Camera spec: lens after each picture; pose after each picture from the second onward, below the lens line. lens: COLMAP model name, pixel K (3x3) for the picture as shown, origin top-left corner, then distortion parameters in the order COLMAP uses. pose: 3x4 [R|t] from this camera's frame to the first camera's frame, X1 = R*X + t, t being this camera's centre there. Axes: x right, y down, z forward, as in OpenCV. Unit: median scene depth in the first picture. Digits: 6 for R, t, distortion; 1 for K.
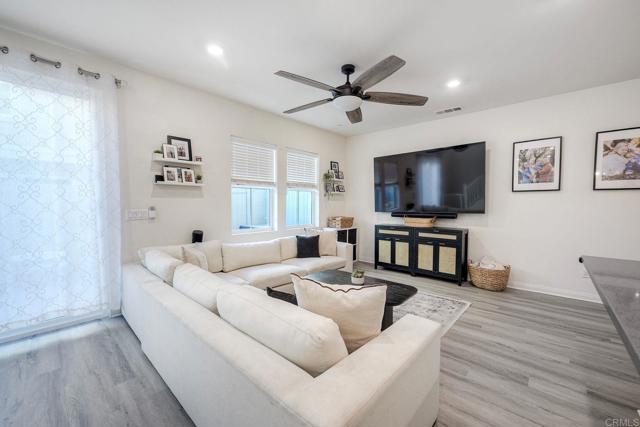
lens RADIAL K [[260.1, 0, 319.8], [0, 260.1, 213.0], [0, 0, 1]] dist [-0.003024, 0.001006]
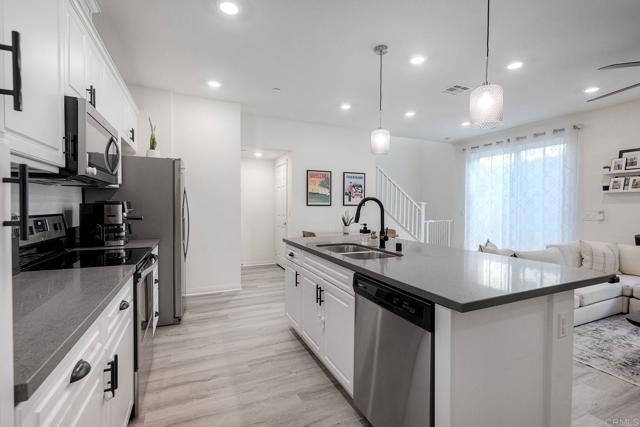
lens RADIAL K [[290.9, 0, 319.0], [0, 290.9, 213.8], [0, 0, 1]] dist [-0.011086, -0.000860]
pose [[-0.402933, 0.015580, -0.915097, 1.321985], [-0.044109, 0.998363, 0.036420, -0.000947], [0.914166, 0.055038, -0.401586, 0.333444]]
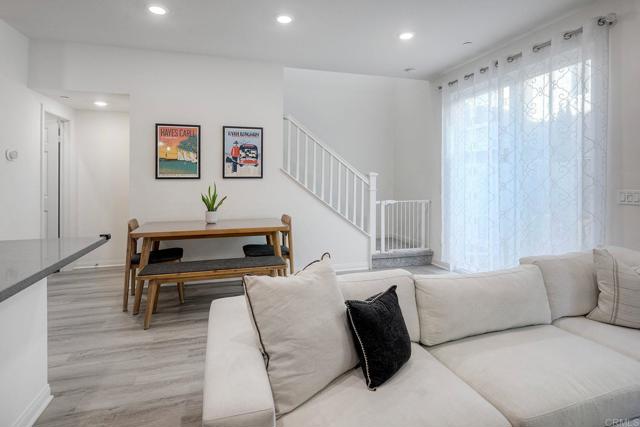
lens RADIAL K [[335.6, 0, 320.0], [0, 335.6, 178.8], [0, 0, 1]] dist [-0.005002, 0.001169]
pose [[-0.519146, -0.005289, -0.854669, 0.481128], [-0.036144, 0.999222, 0.015771, -0.028253], [0.853921, 0.039079, -0.518933, 0.803688]]
